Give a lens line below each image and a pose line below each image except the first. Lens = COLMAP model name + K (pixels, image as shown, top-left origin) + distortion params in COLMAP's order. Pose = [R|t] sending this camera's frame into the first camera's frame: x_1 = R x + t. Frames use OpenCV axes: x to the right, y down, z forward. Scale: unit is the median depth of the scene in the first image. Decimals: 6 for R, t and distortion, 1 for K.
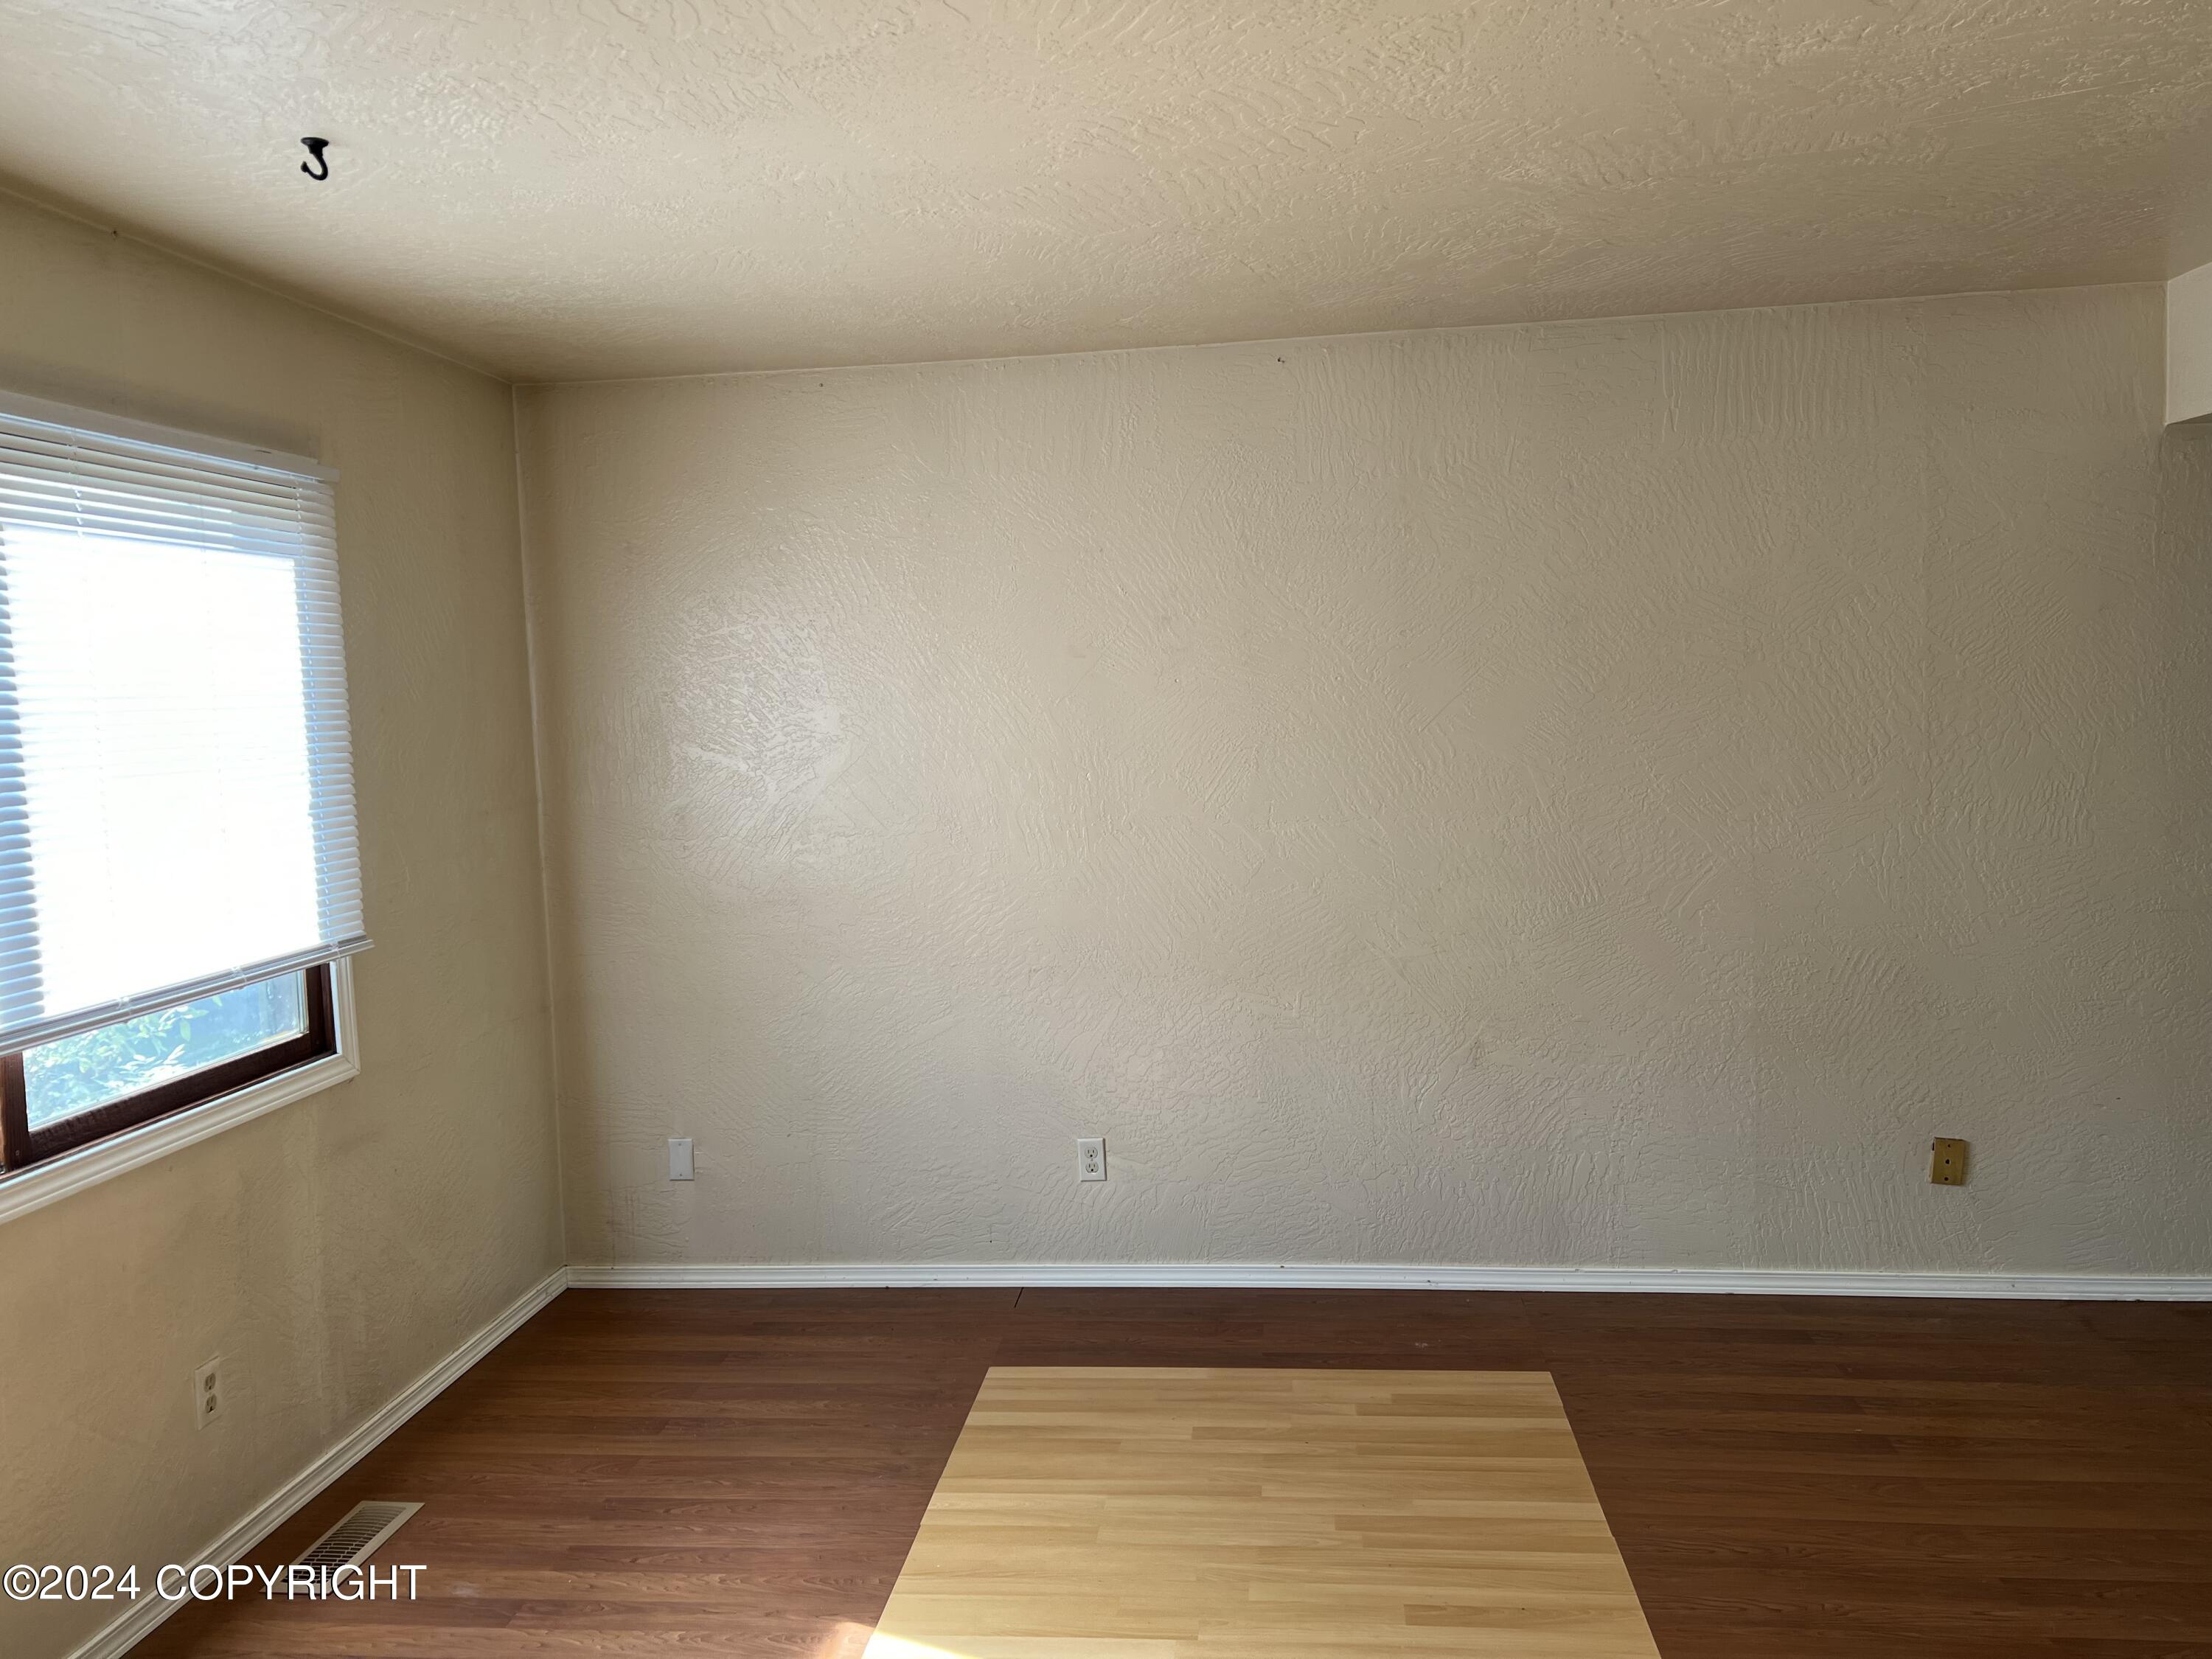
lens RADIAL K [[1661.0, 0, 1108.6], [0, 1661.0, 820.5], [0, 0, 1]] dist [0.027751, 0.000642]
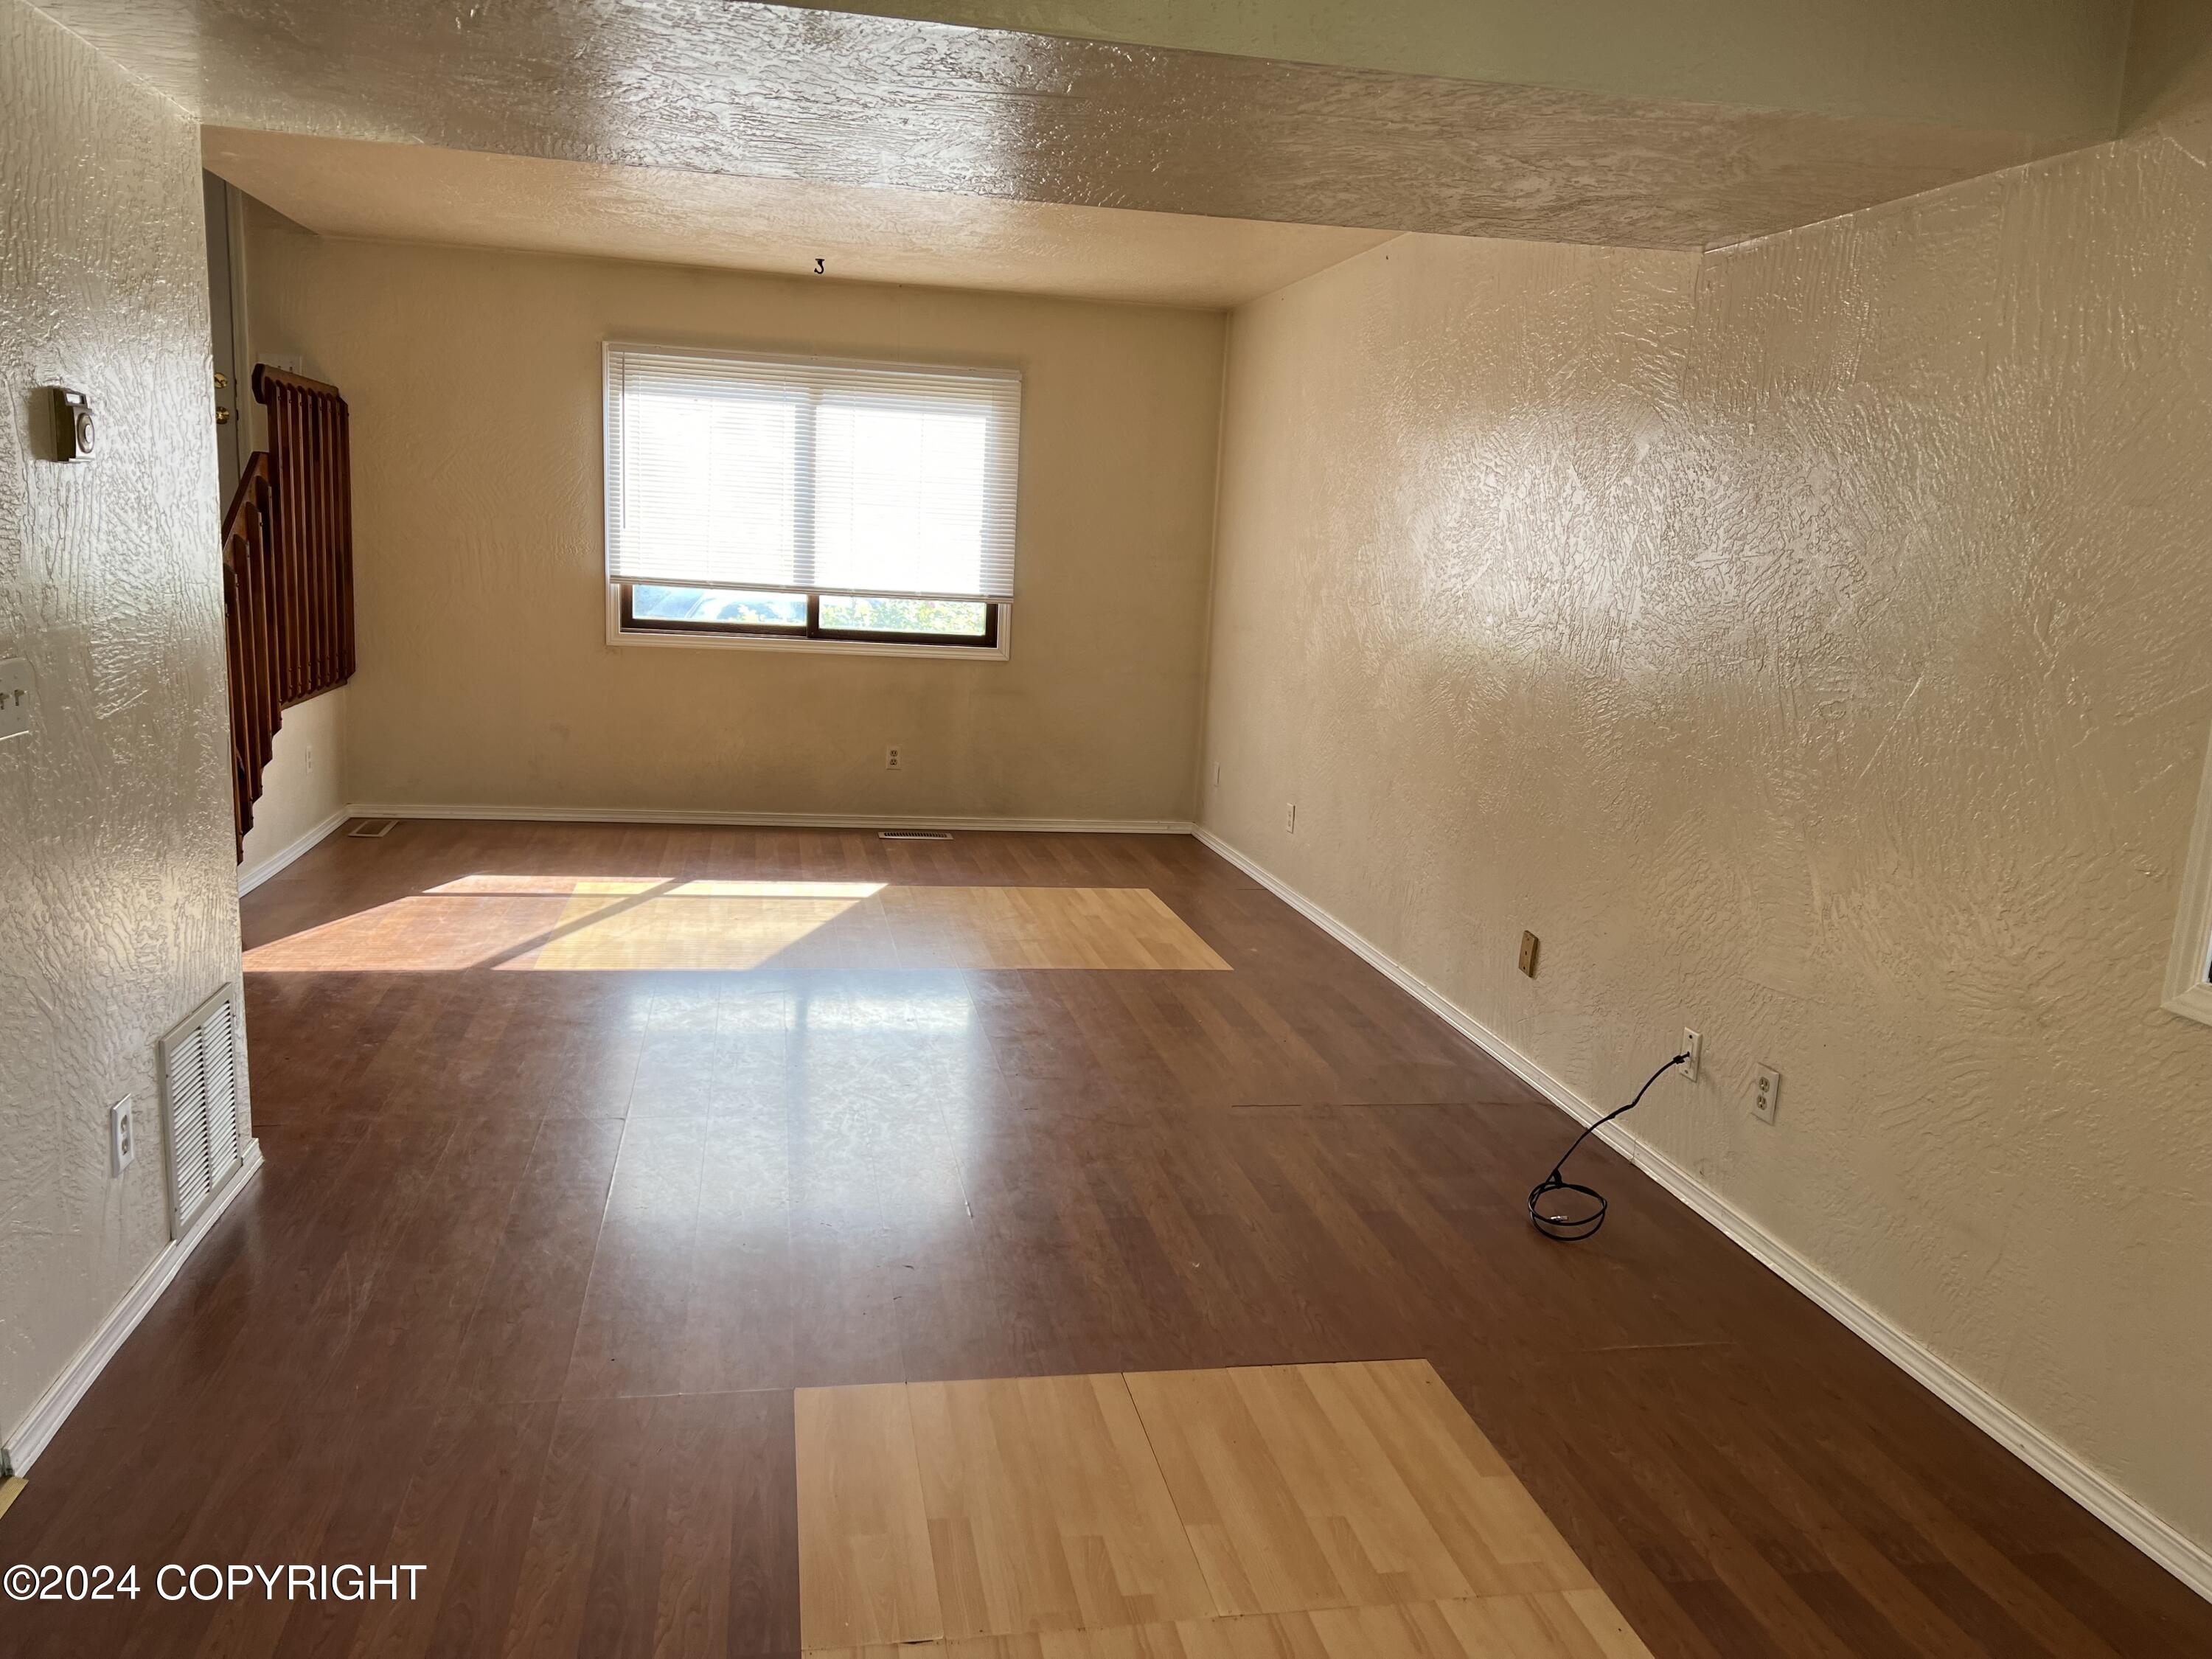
lens RADIAL K [[1661.0, 0, 1108.2], [0, 1661.0, 837.1], [0, 0, 1]] dist [0.027751, 0.000642]
pose [[0.299818, 0.214559, -0.929556, 1.699006], [-0.138098, 0.973879, 0.180248, -0.032536], [0.943948, 0.074328, 0.321617, 0.457593]]
